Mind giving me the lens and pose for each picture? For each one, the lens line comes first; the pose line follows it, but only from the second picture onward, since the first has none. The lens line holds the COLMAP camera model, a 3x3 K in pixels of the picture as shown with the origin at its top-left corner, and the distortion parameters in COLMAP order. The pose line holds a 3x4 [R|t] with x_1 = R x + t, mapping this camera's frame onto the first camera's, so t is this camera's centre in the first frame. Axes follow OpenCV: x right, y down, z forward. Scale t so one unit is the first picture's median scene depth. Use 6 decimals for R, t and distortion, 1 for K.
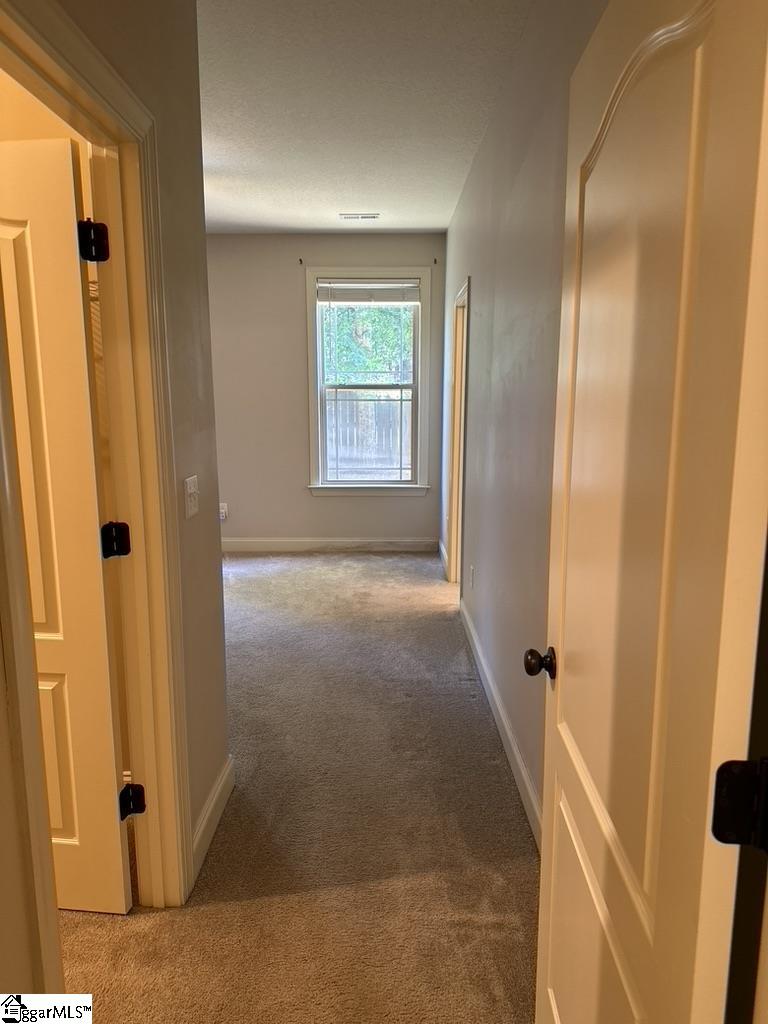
lens RADIAL K [[708.4, 0, 378.9], [0, 708.4, 511.8], [0, 0, 1]] dist [0.055743, -0.076501]
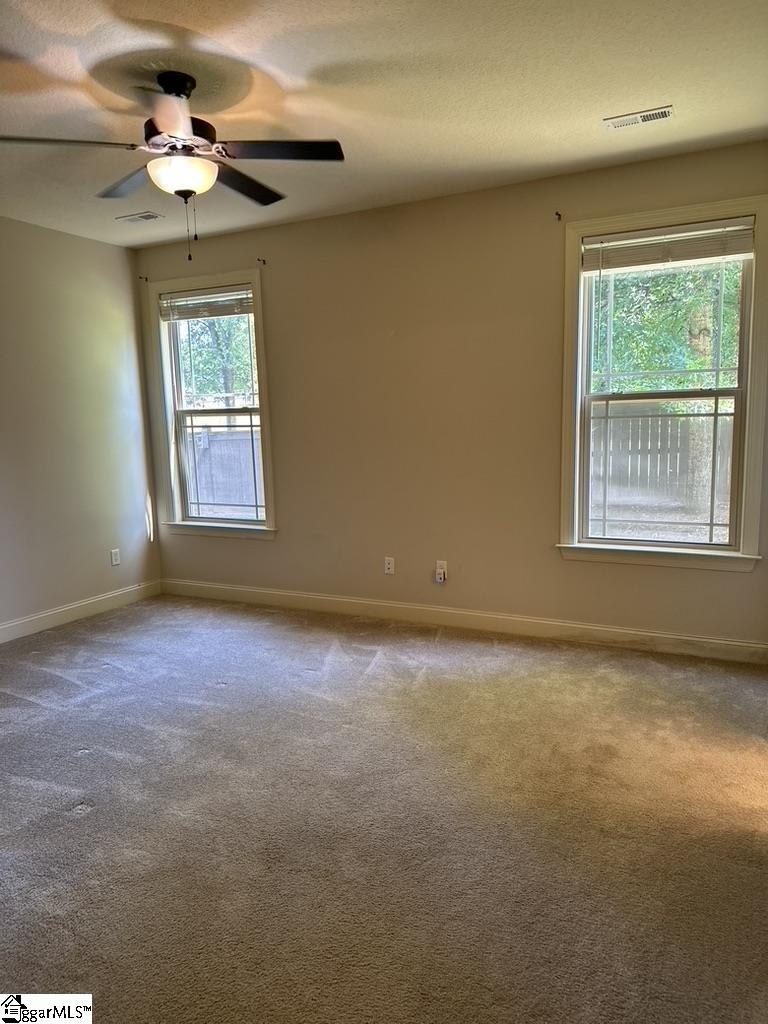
lens RADIAL K [[708.4, 0, 385.2], [0, 708.4, 514.2], [0, 0, 1]] dist [0.055743, -0.076501]
pose [[0.891055, 0.039505, -0.452174, 0.061624], [-0.052050, 0.998527, -0.015331, -0.047301], [0.450902, 0.037196, 0.891798, 0.322794]]
